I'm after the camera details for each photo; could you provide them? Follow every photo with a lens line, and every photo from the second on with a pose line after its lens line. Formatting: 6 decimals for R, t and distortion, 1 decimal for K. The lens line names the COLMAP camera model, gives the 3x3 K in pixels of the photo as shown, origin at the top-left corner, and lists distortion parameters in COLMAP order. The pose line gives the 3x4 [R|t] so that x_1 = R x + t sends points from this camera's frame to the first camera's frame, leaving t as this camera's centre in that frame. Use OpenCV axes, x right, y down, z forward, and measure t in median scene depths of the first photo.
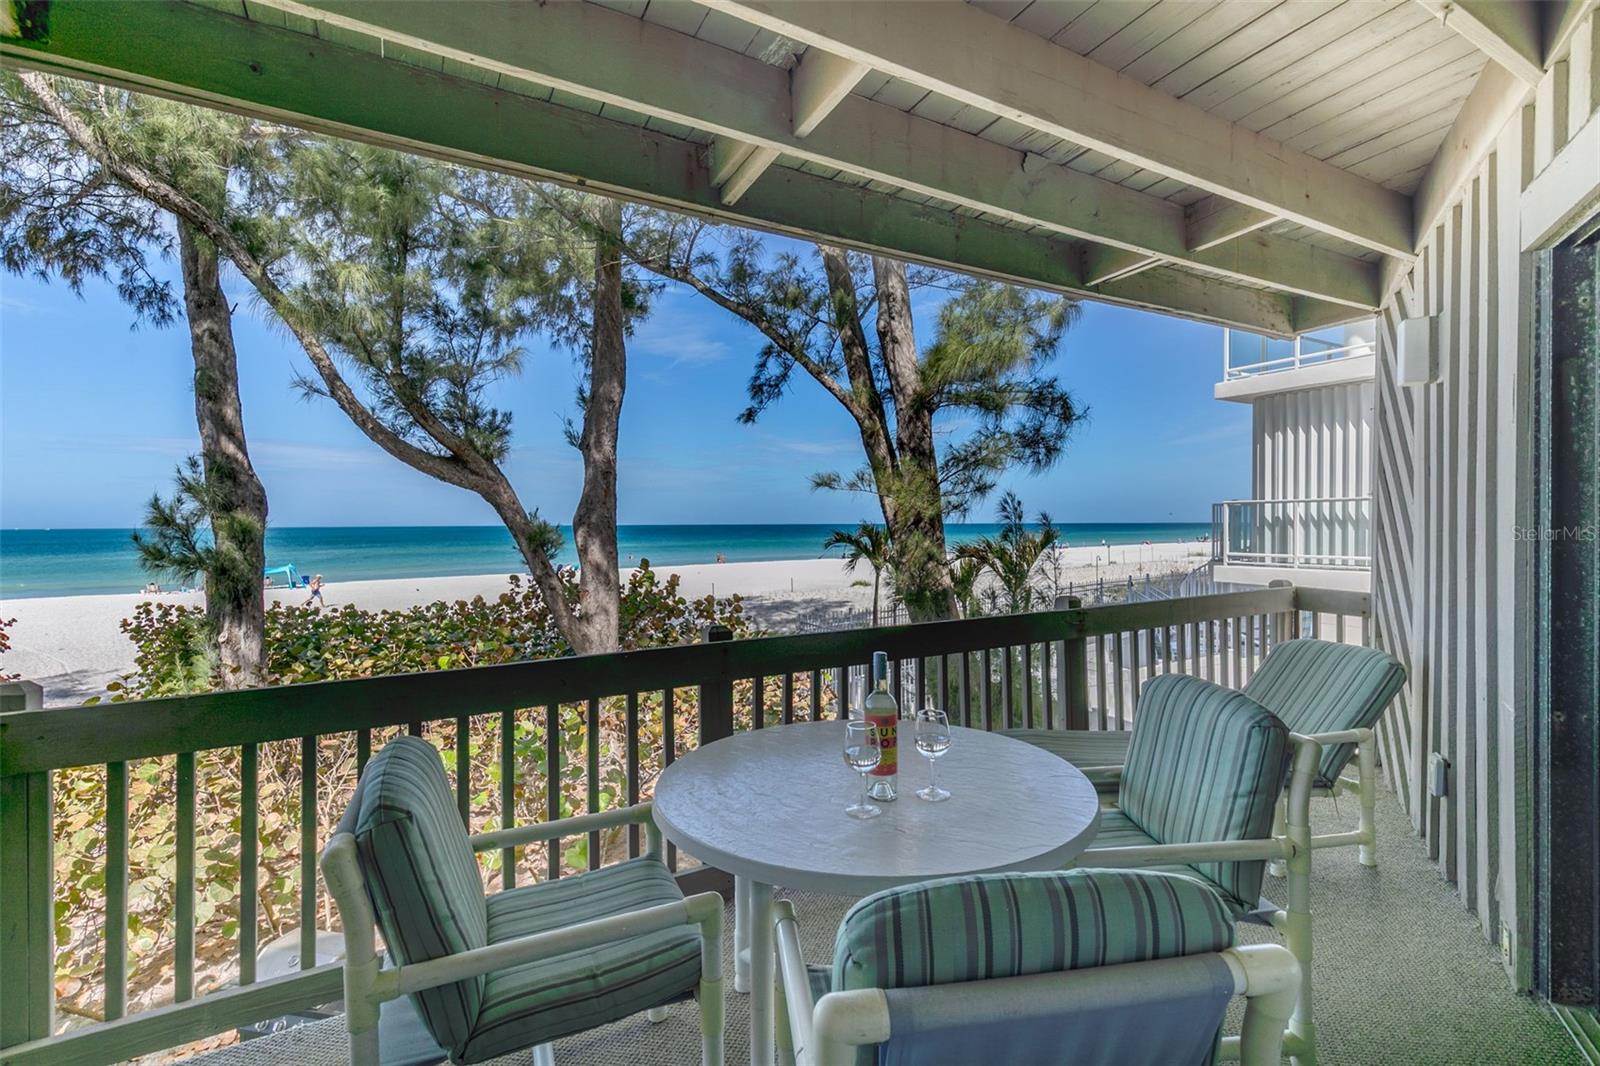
lens RADIAL K [[722.3, 0, 803.0], [0, 722.3, 537.4], [0, 0, 1]] dist [0.010161, -0.002939]
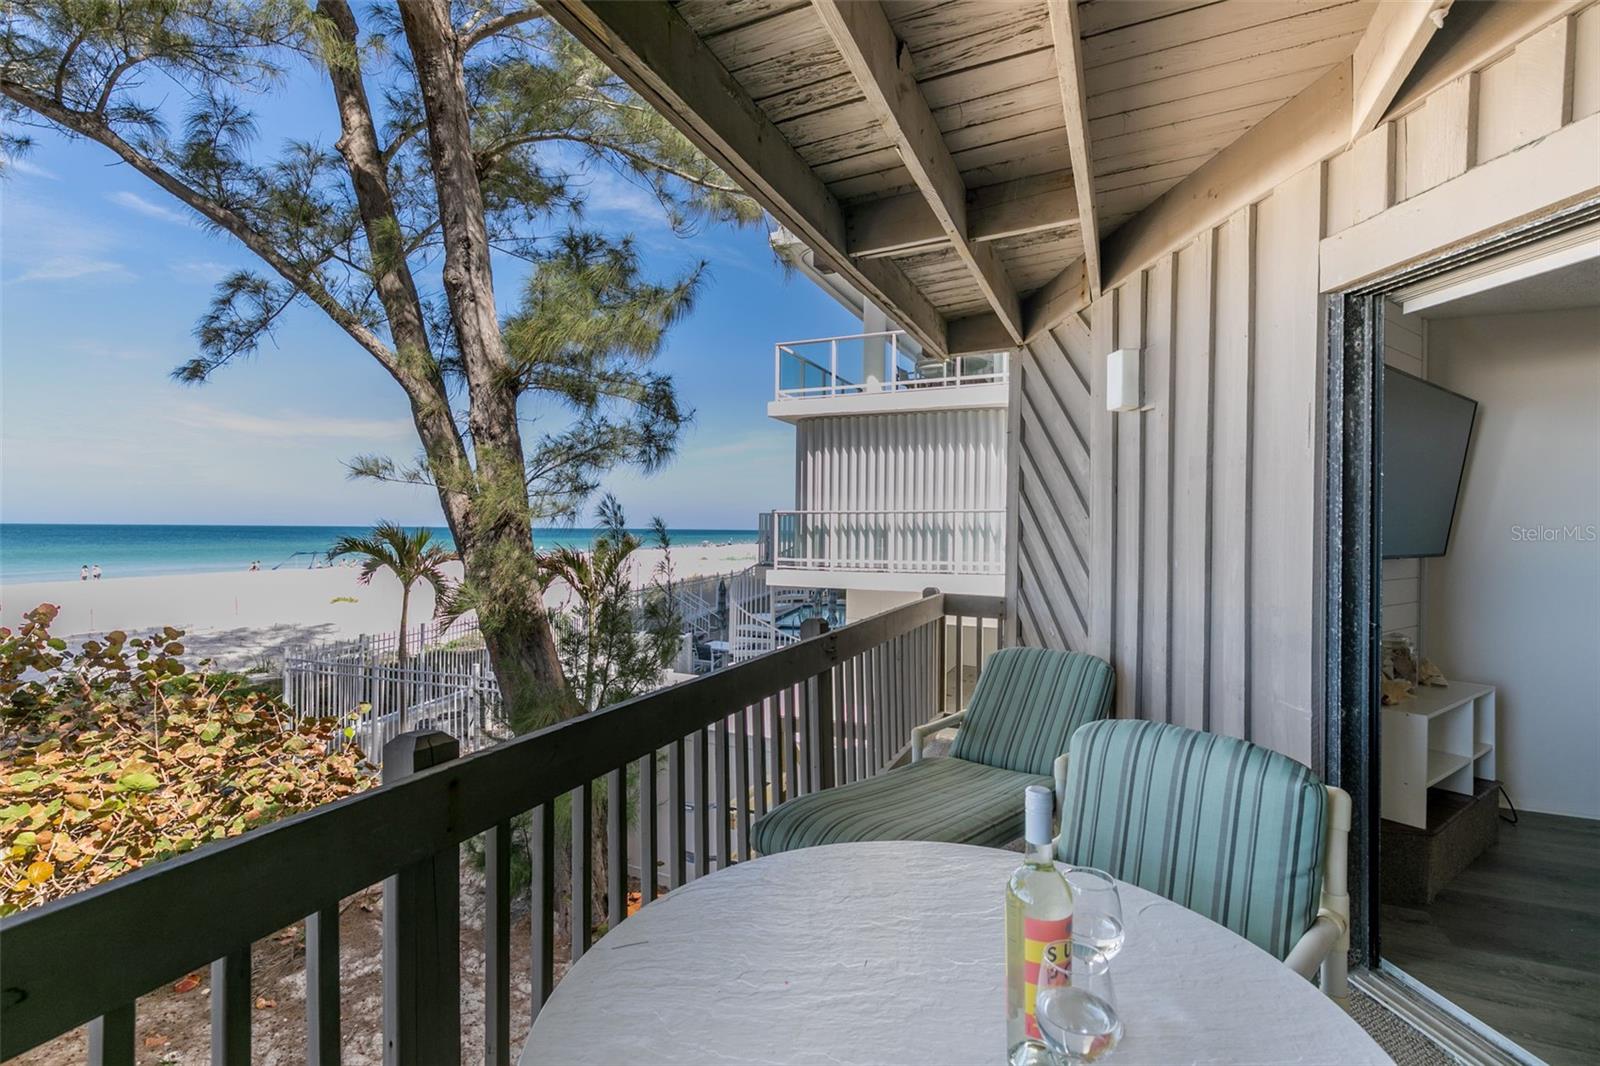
lens RADIAL K [[722.3, 0, 794.6], [0, 722.3, 530.7], [0, 0, 1]] dist [0.010161, -0.002939]
pose [[0.791271, 0.010229, 0.611380, -0.068882], [-0.000526, 0.999871, -0.016049, -0.003176], [-0.611465, 0.012378, 0.791175, 0.139625]]
